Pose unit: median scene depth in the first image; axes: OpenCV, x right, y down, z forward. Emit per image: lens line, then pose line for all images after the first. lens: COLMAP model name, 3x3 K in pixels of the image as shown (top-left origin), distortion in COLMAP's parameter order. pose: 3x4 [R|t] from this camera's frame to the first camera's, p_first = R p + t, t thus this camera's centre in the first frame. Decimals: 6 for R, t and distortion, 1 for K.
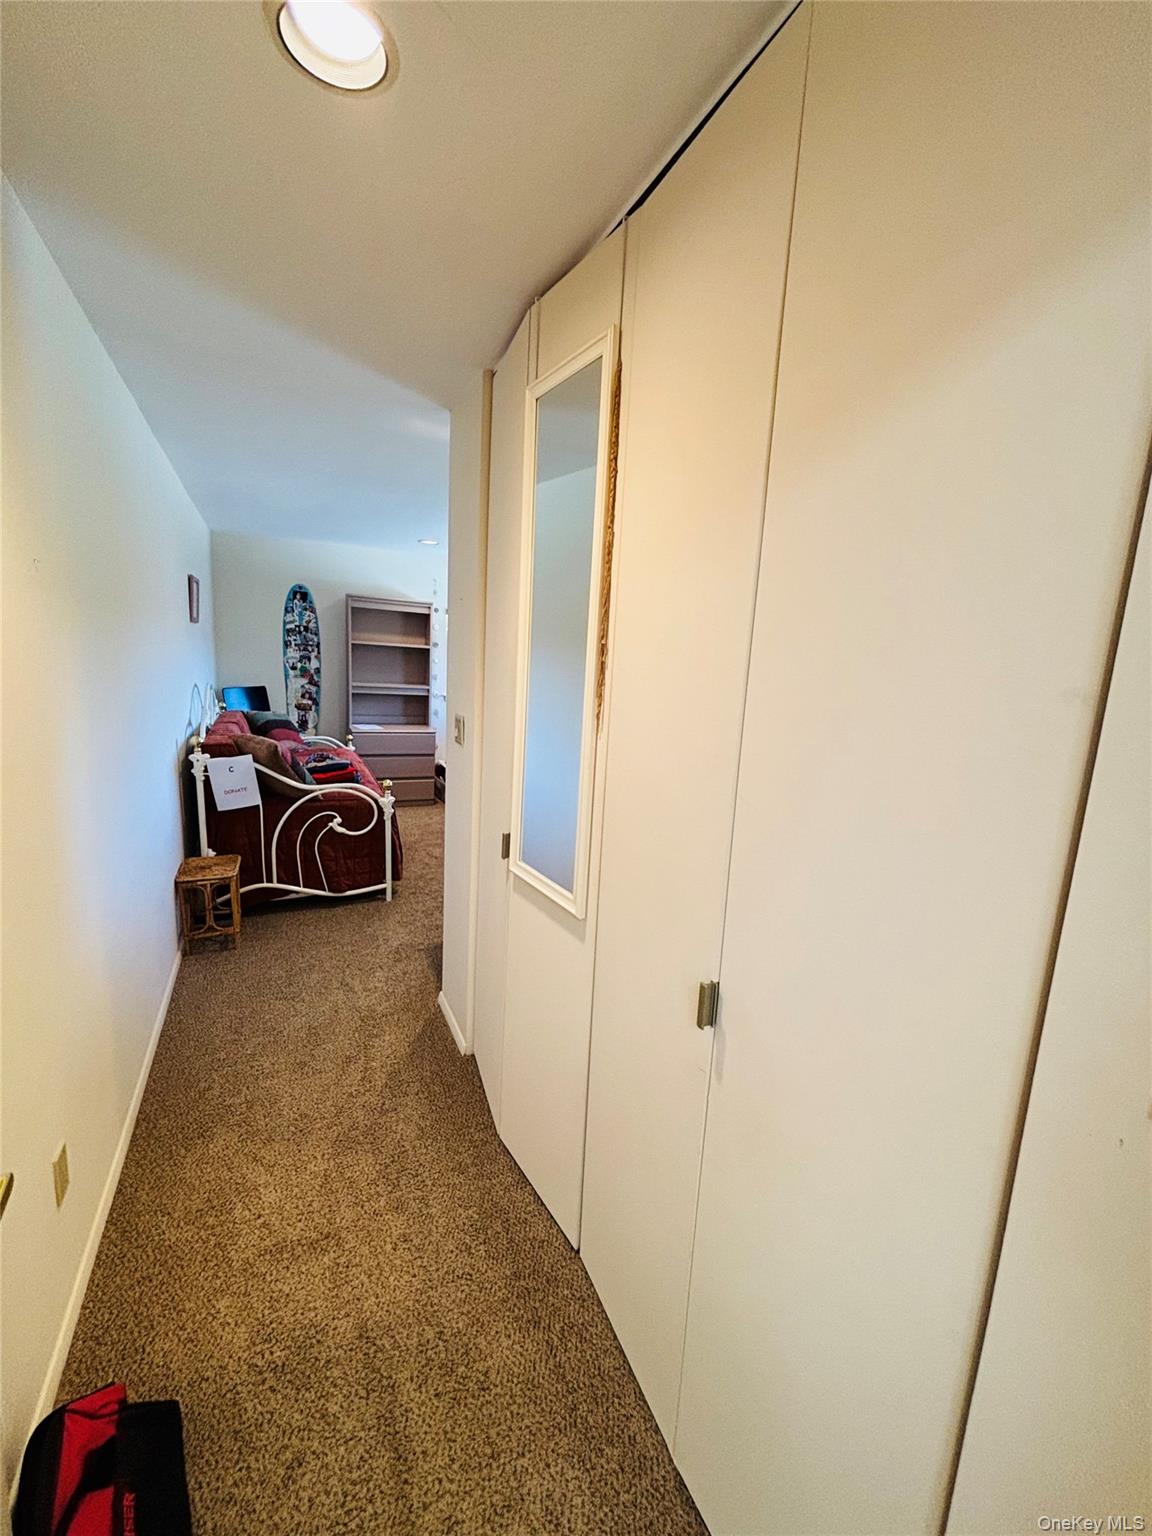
lens RADIAL K [[623.1, 0, 586.8], [0, 623.1, 773.1], [0, 0, 1]] dist [0.018254, -0.006086]
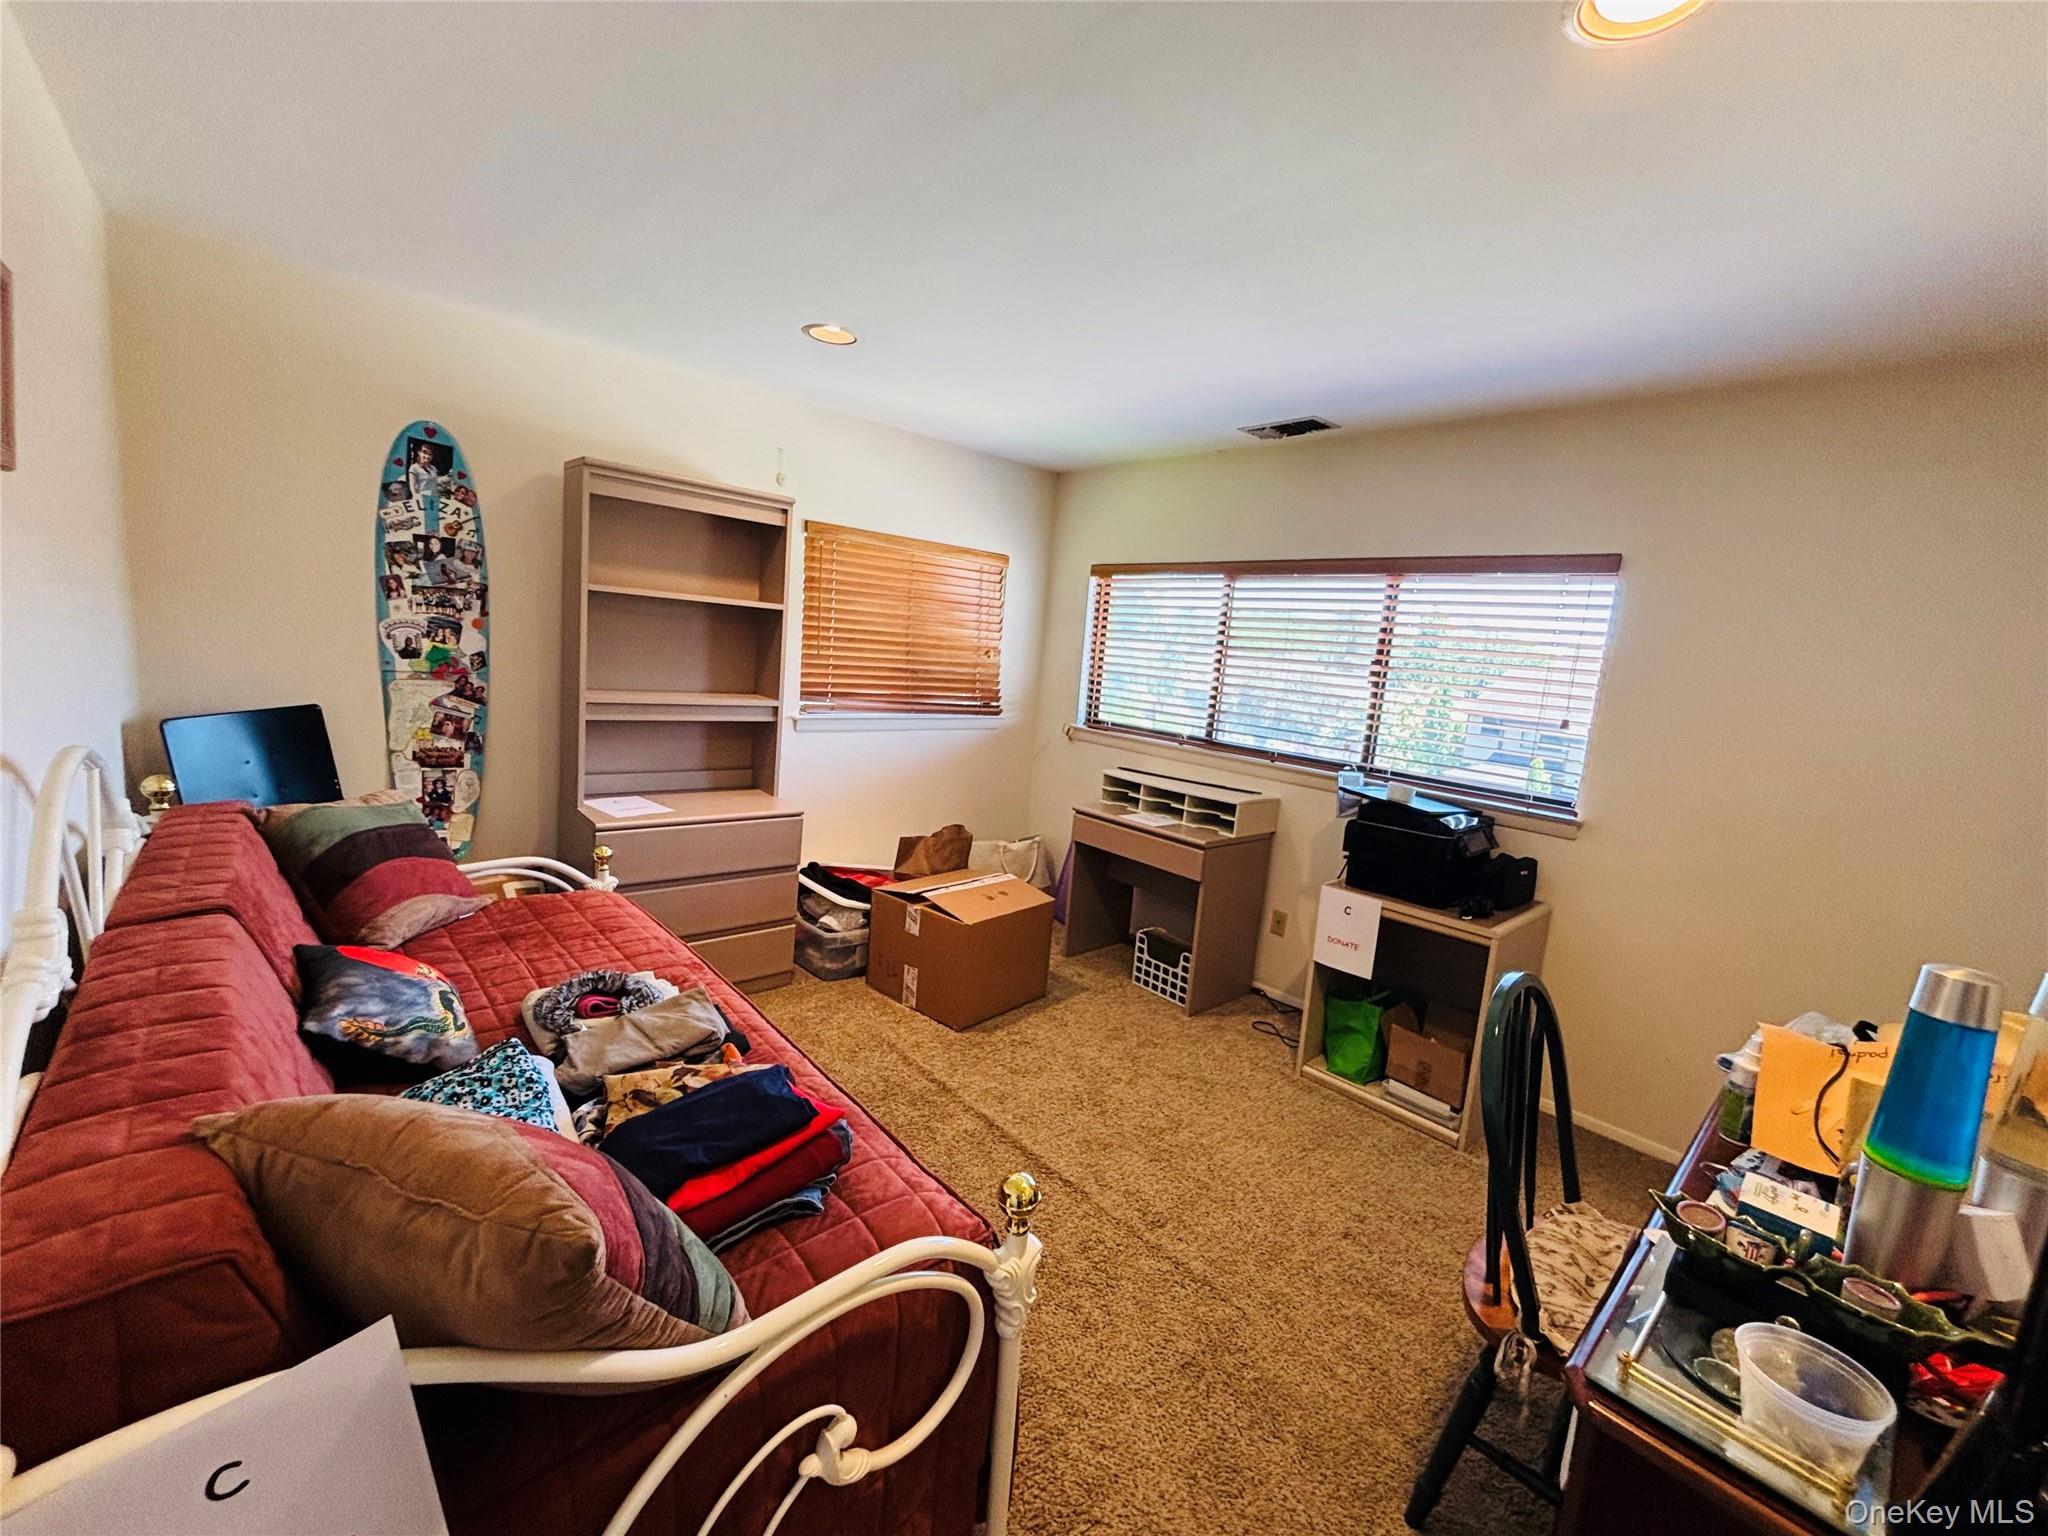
lens RADIAL K [[830.9, 0, 1022.3], [0, 830.9, 763.6], [0, 0, 1]] dist [0.018254, -0.006086]
pose [[0.964939, -0.016646, 0.261945, -0.253042], [0.020946, 0.999688, -0.013633, -0.089398], [-0.261636, 0.018642, 0.964987, 0.438975]]
